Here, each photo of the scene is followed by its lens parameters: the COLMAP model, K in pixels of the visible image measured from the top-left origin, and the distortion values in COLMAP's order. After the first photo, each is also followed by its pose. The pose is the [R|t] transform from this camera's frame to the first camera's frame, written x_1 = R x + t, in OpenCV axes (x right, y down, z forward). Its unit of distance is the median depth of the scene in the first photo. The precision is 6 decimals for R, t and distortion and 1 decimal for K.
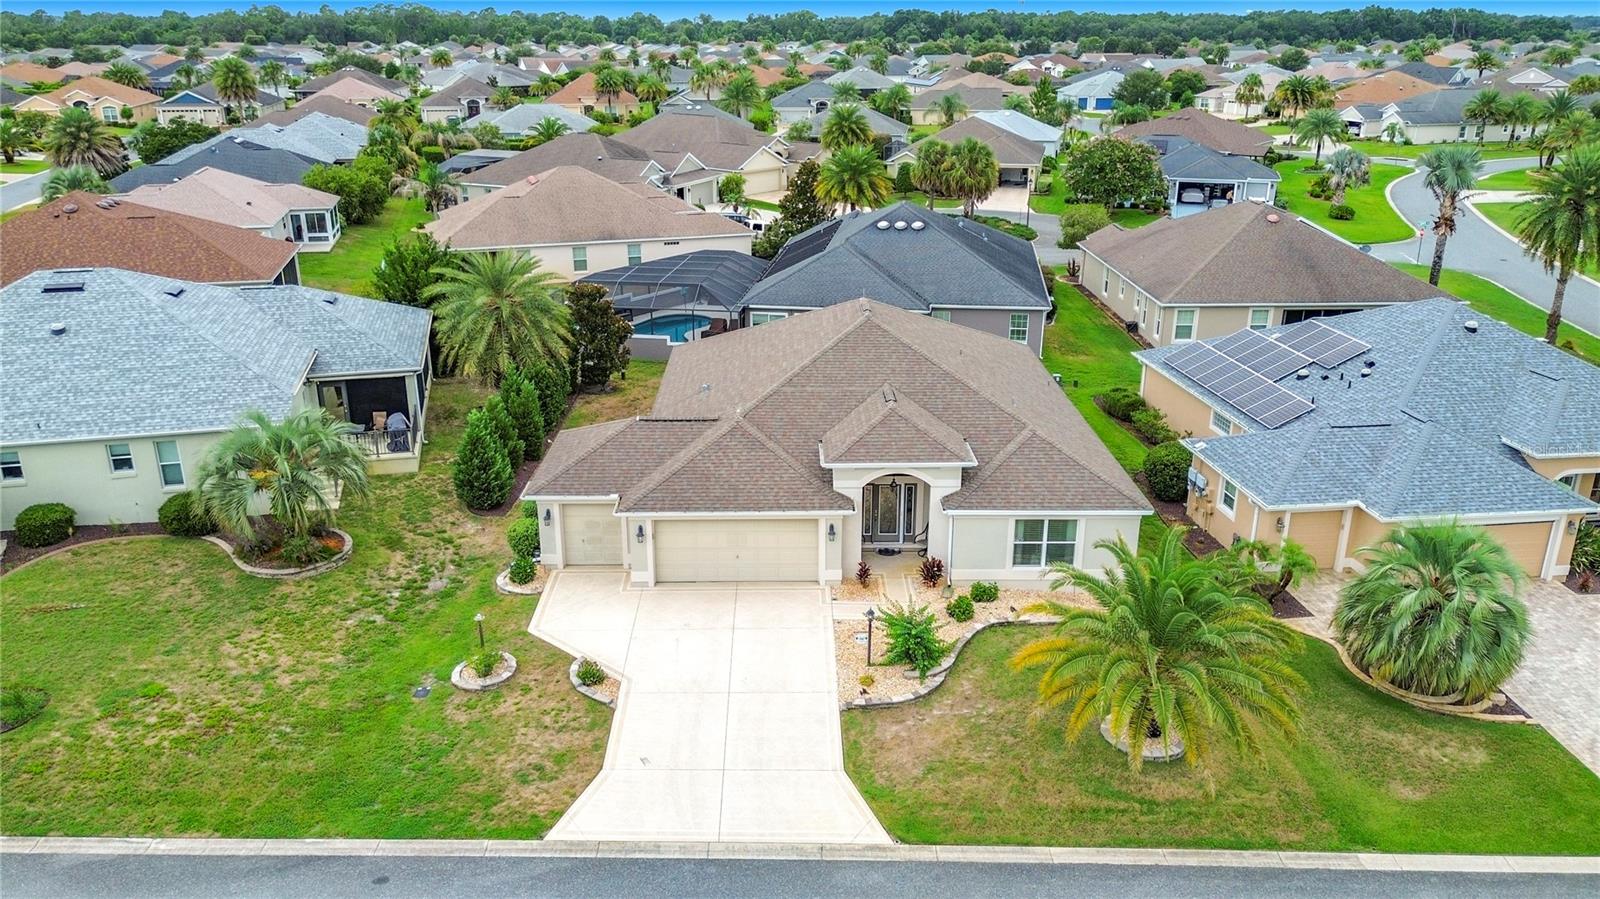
lens RADIAL K [[1157.4, 0, 800.0], [0, 1157.4, 449.5], [0, 0, 1]] dist [0.064578, -0.058022]
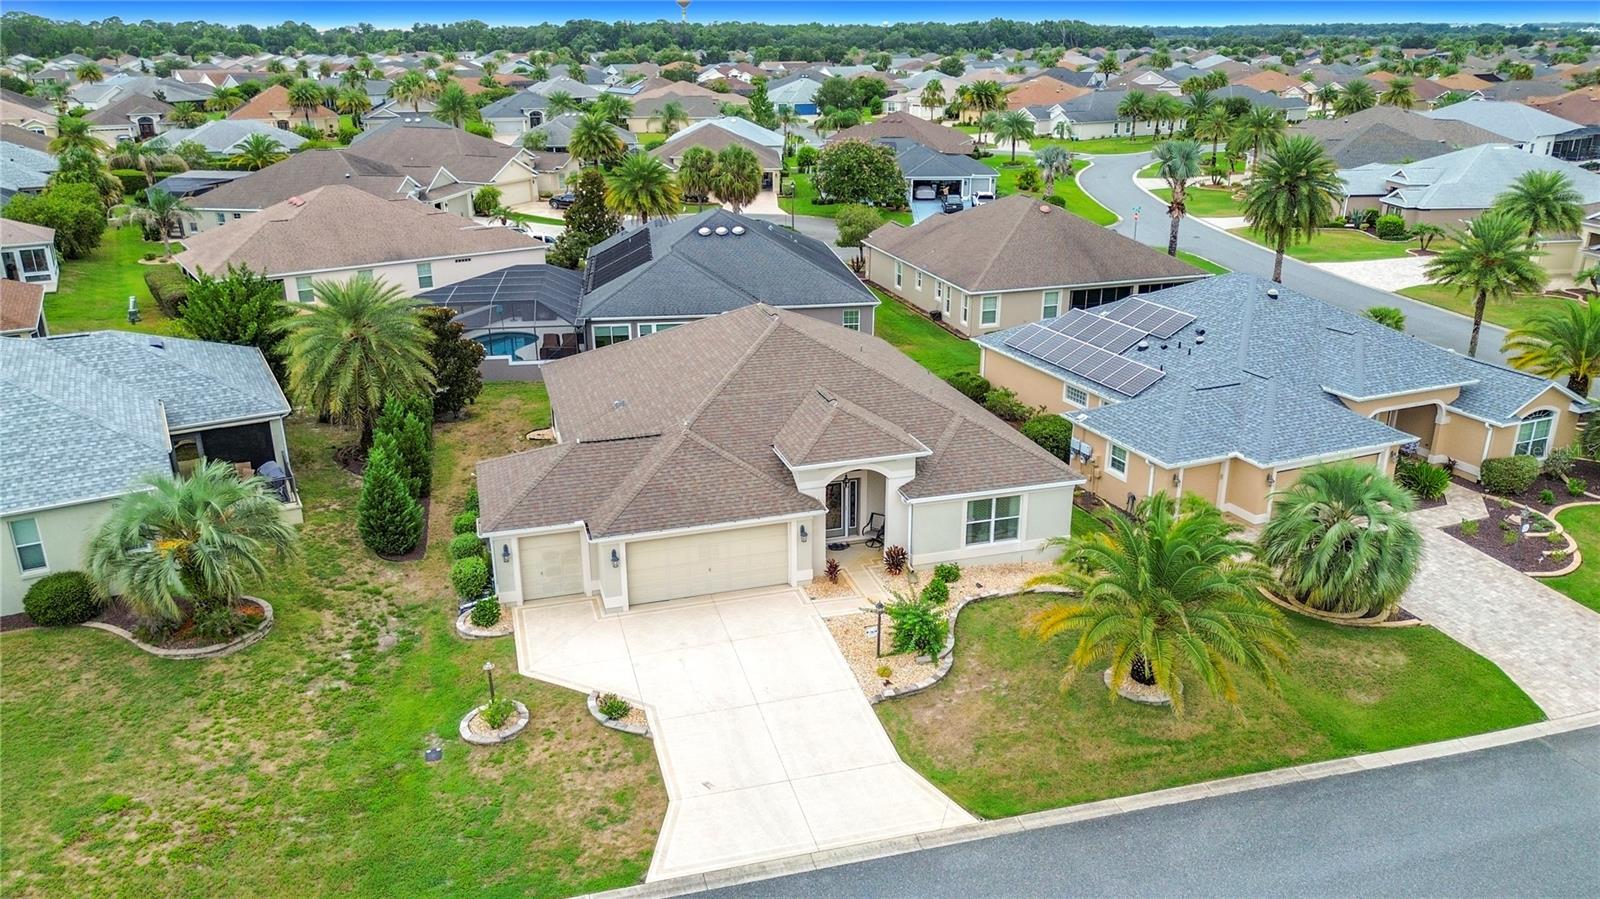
lens RADIAL K [[1128.5, 0, 797.5], [0, 1128.5, 446.1], [0, 0, 1]] dist [0.063726, -0.057385]
pose [[0.962960, -0.097066, 0.251567, -0.196995], [0.097568, 0.995173, 0.010507, -0.014271], [-0.251372, 0.014427, 0.967783, 0.035982]]
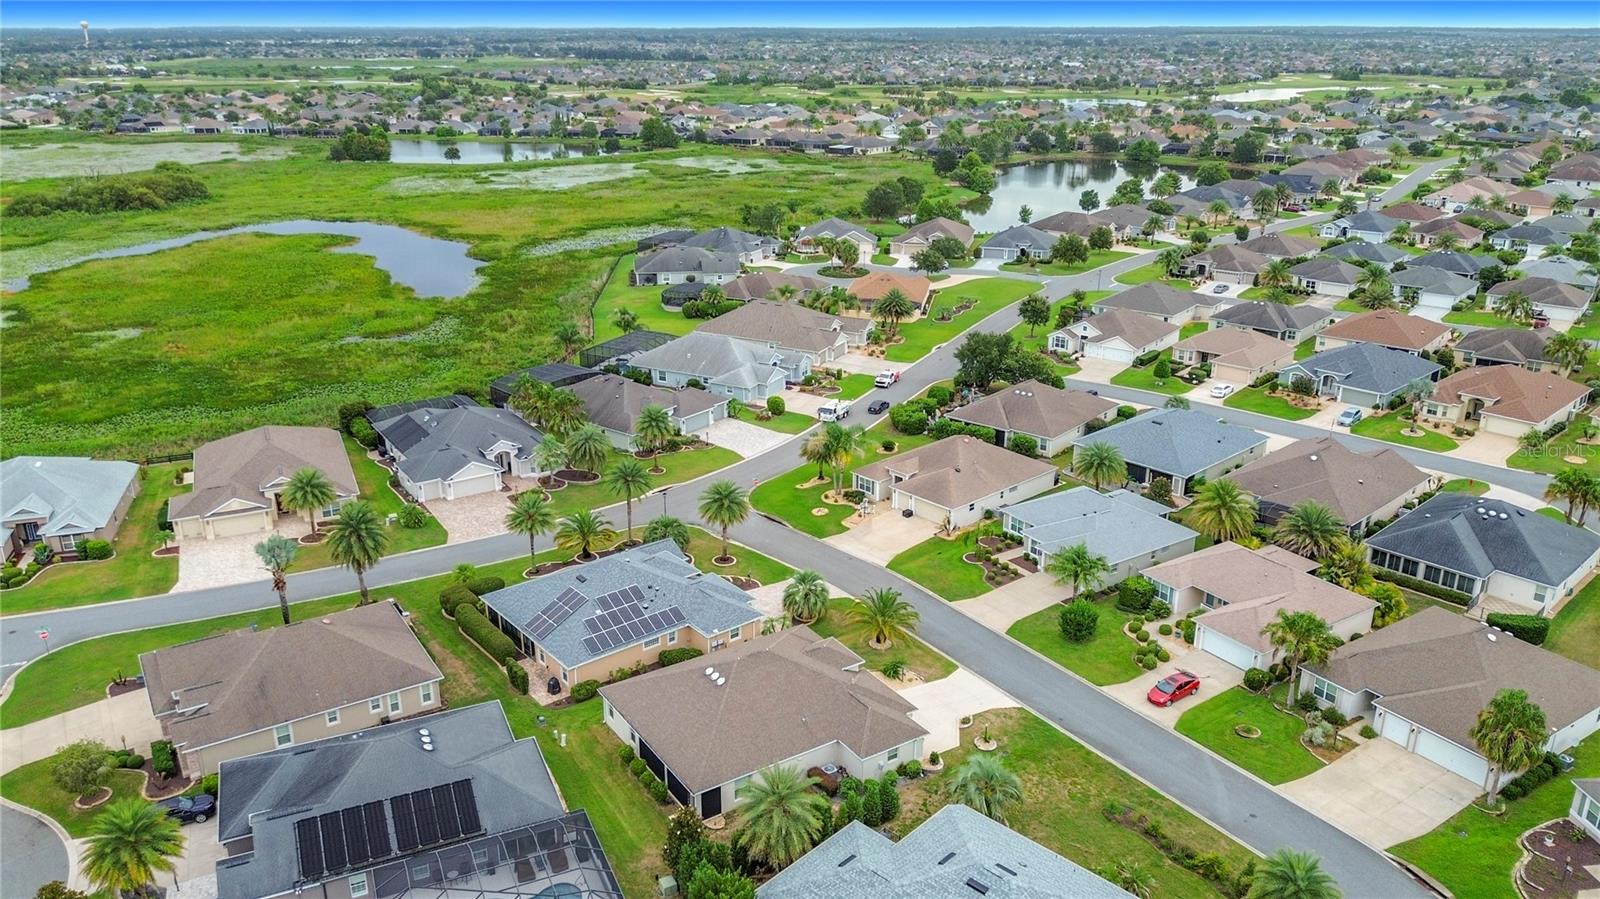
lens RADIAL K [[1162.6, 0, 803.9], [0, 1162.6, 455.4], [0, 0, 1]] dist [0.048411, -0.071654]
pose [[-0.532830, -0.290499, 0.794797, -1.687457], [0.291724, 0.818597, 0.494769, -1.548837], [-0.794348, 0.495489, -0.351428, 1.615729]]
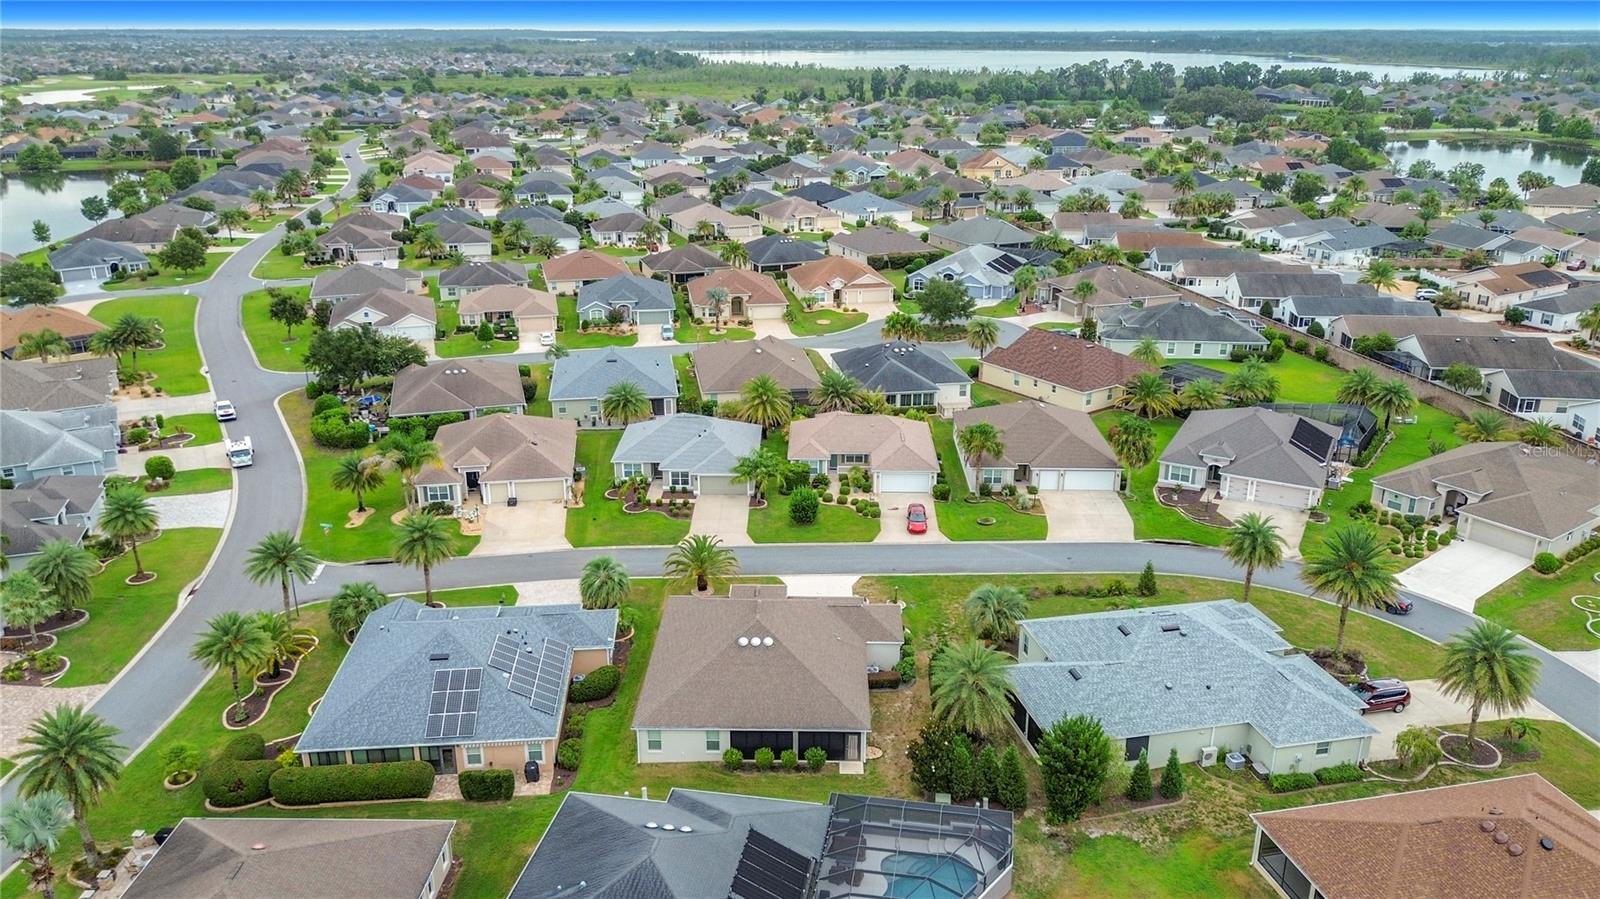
lens RADIAL K [[1165.1, 0, 803.7], [0, 1165.1, 447.3], [0, 0, 1]] dist [0.054500, -0.071889]
pose [[-0.999457, -0.011251, 0.030956, -0.090919], [0.011123, 0.769342, 0.638741, -1.765006], [-0.031002, 0.638739, -0.768799, 2.574299]]
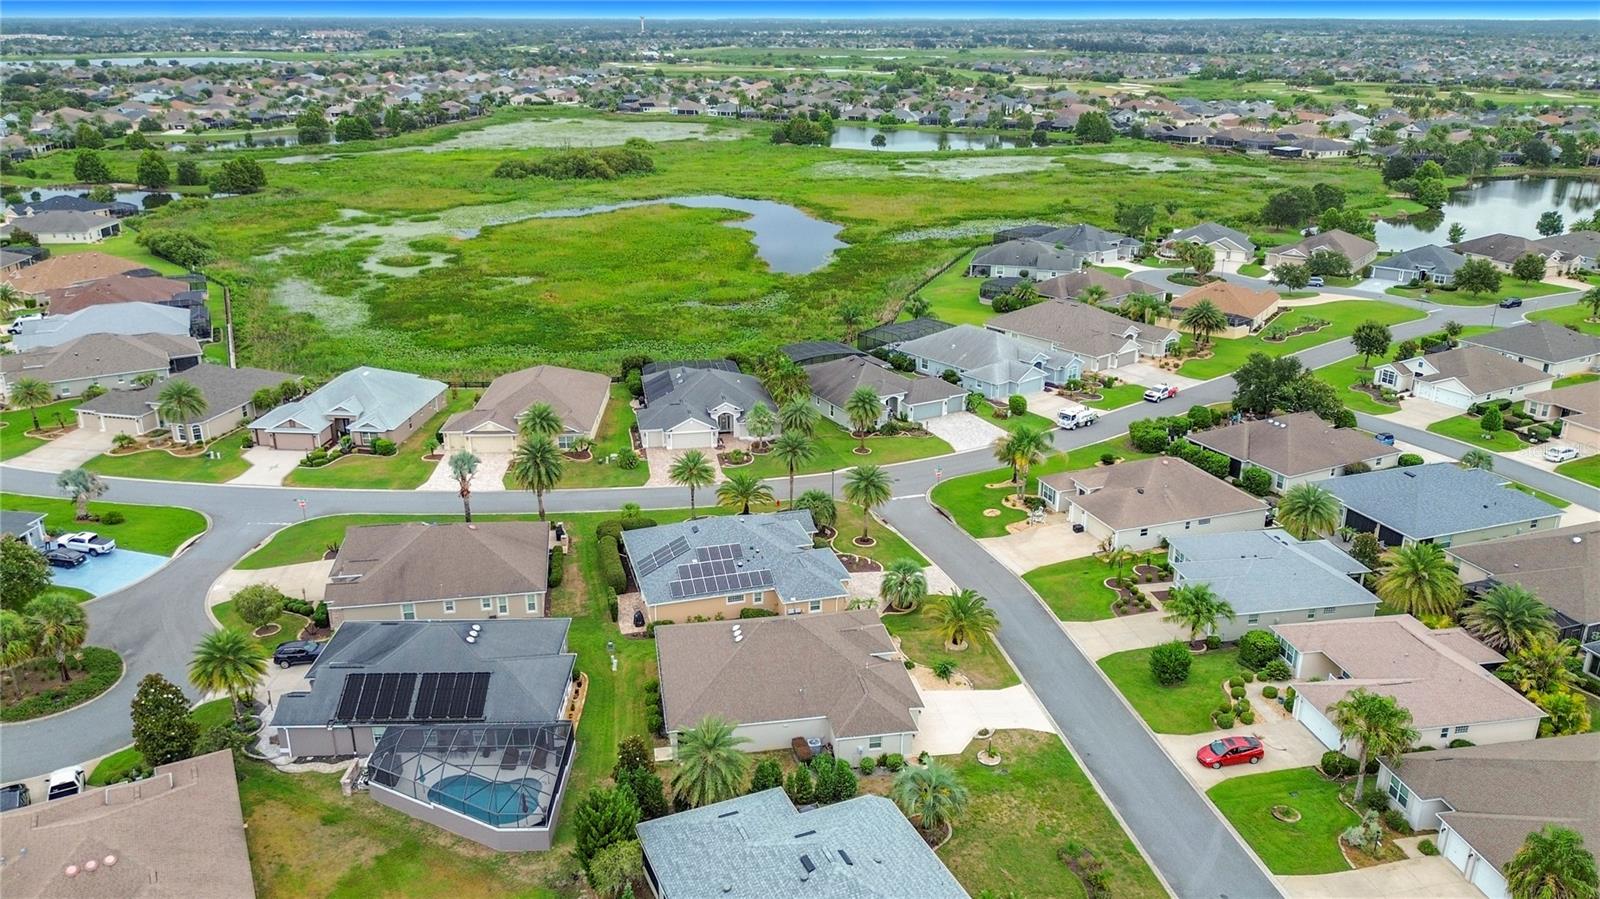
lens RADIAL K [[1184.3, 0, 800.0], [0, 1184.3, 449.5], [0, 0, 1]] dist [0.049613, -0.088561]
pose [[-0.155070, -0.336419, 0.928857, -2.062958], [0.338587, 0.865185, 0.369884, -1.309109], [-0.928069, 0.371857, -0.020257, 0.967465]]
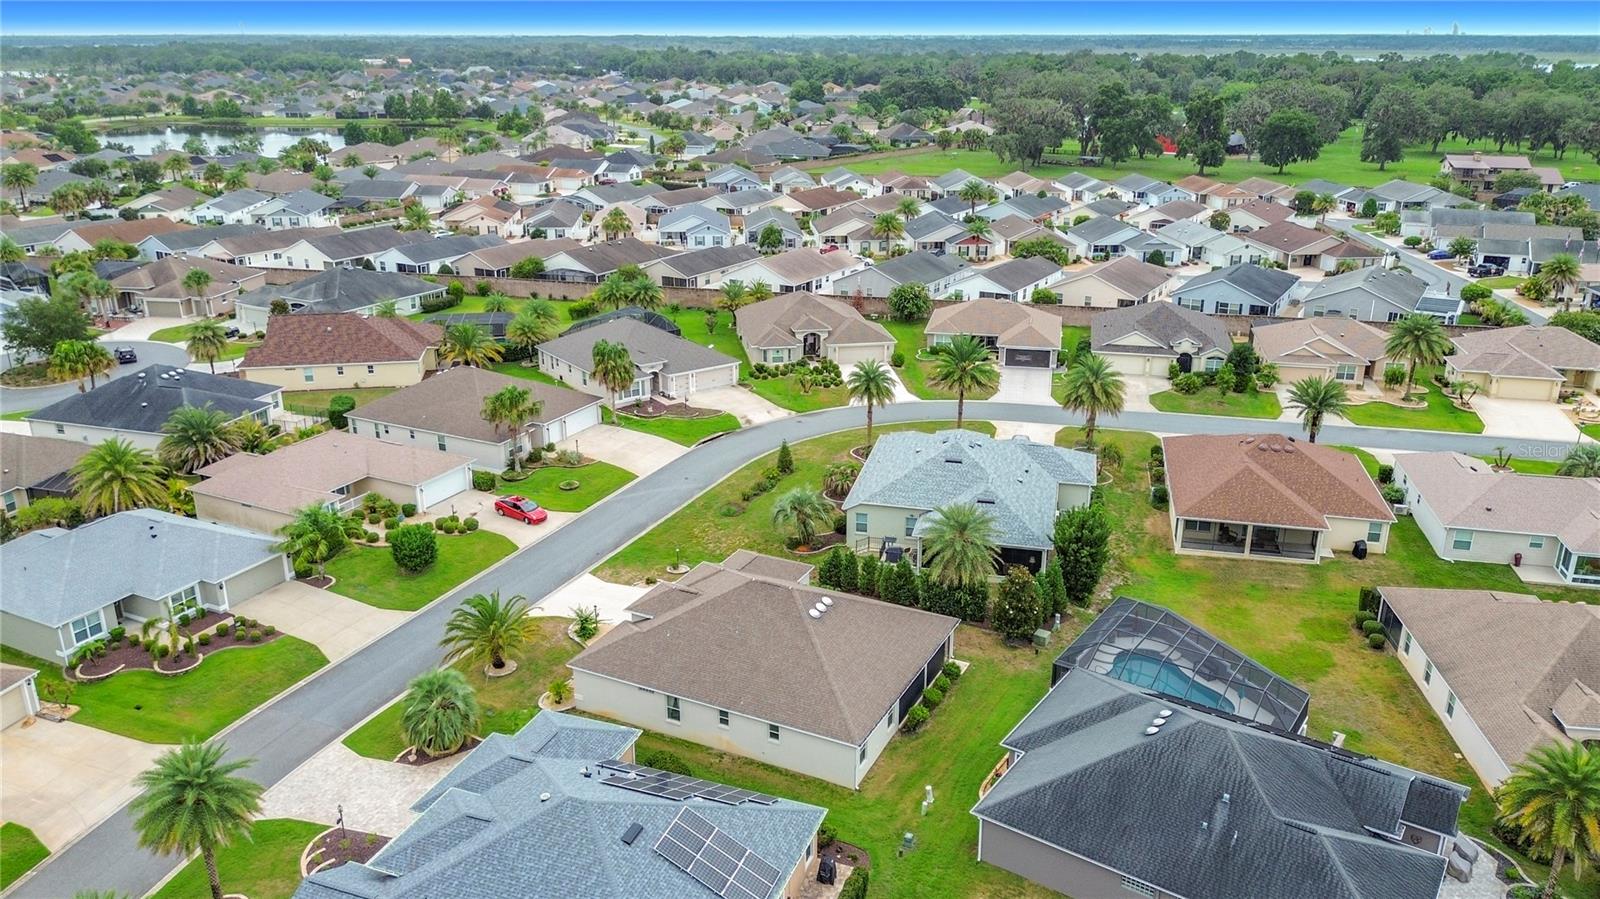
lens RADIAL K [[1162.6, 0, 803.9], [0, 1162.6, 455.4], [0, 0, 1]] dist [0.048411, -0.071654]
pose [[-0.464586, 0.302205, -0.832365, 1.486564], [-0.303322, 0.828794, 0.470208, -1.173178], [0.831959, 0.470927, -0.293381, 1.571724]]
